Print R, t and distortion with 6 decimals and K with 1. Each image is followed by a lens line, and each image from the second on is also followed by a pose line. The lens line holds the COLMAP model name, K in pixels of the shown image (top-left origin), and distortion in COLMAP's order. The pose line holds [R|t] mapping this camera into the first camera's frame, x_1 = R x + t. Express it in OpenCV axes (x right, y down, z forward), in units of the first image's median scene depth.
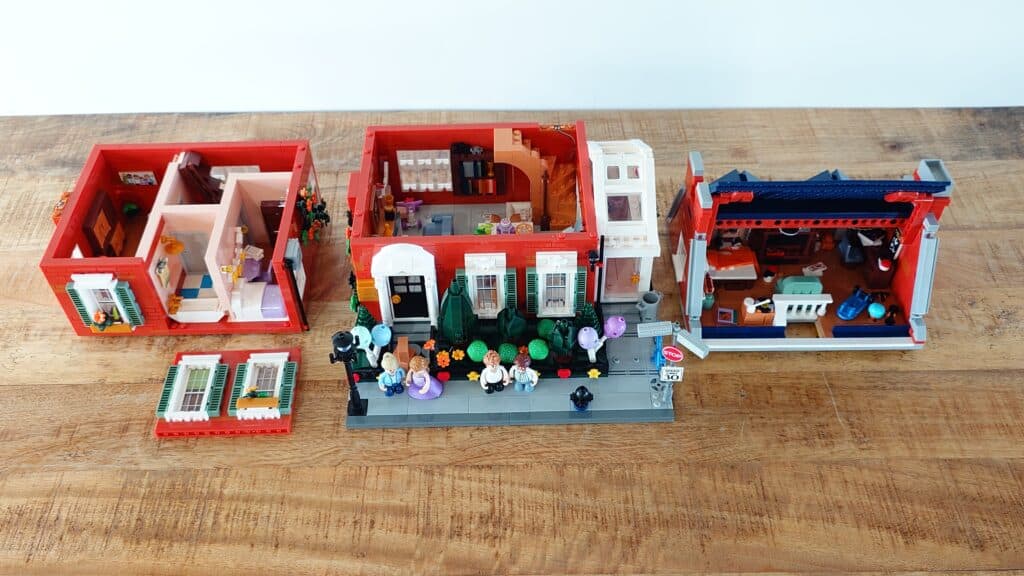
lens RADIAL K [[961.9, 0, 514.2], [0, 961.9, 293.0], [0, 0, 1]] dist [-0.003807, 0.006057]
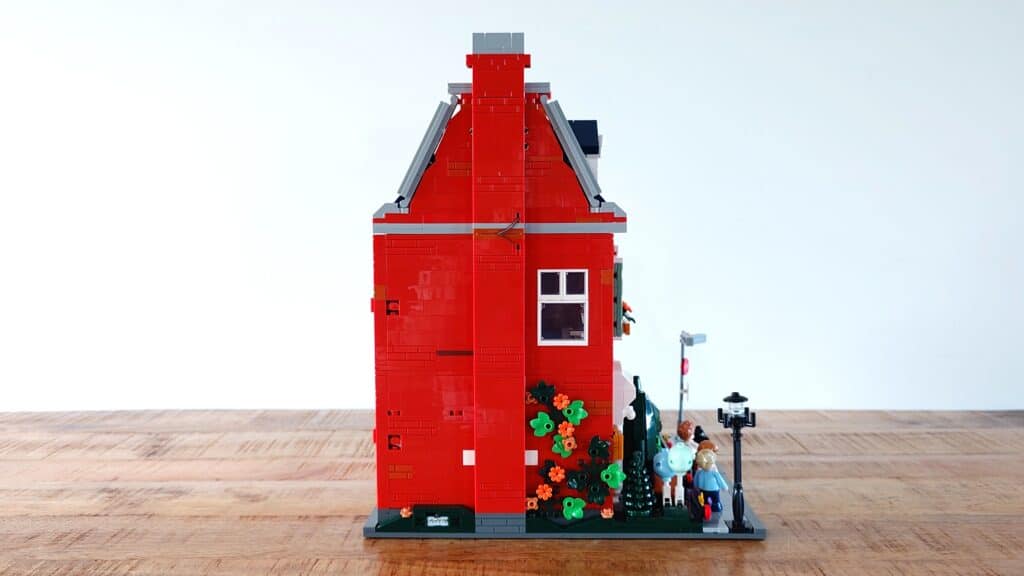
lens RADIAL K [[948.7, 0, 512.0], [0, 948.7, 288.0], [0, 0, 1]] dist [-0.001439, 0.000273]
pose [[0.999501, 0.005572, -0.031100, 0.029140], [-0.025306, 0.730552, -0.682388, 0.525389], [0.018917, 0.682834, 0.730329, 0.266759]]
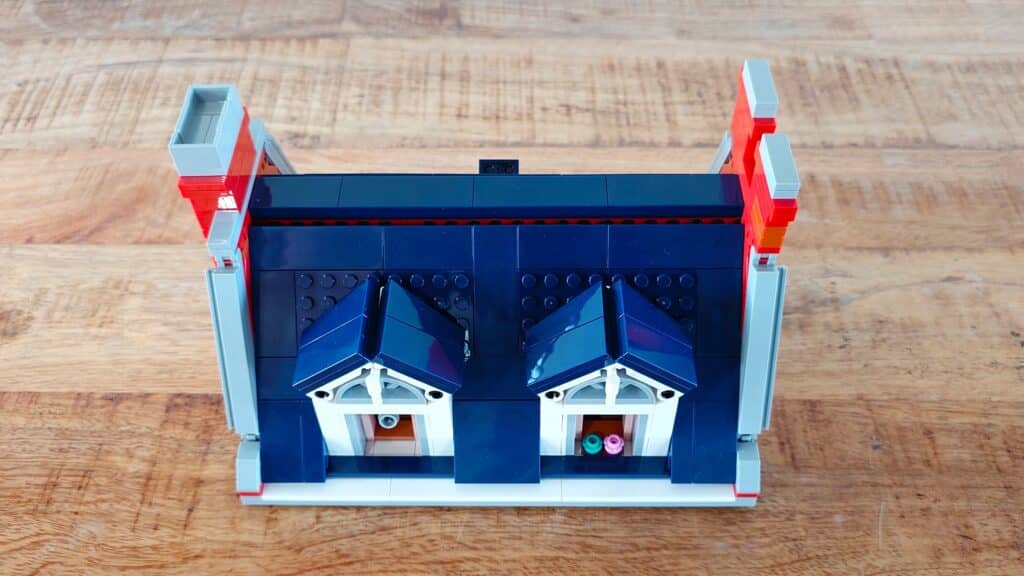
lens RADIAL K [[961.9, 0, 514.2], [0, 961.9, 293.0], [0, 0, 1]] dist [-0.003807, 0.006057]
pose [[0.999546, 0.025222, -0.016471, 0.057998], [-0.025049, 0.999630, 0.010591, 0.026919], [0.016732, -0.010173, 0.999808, 0.509170]]
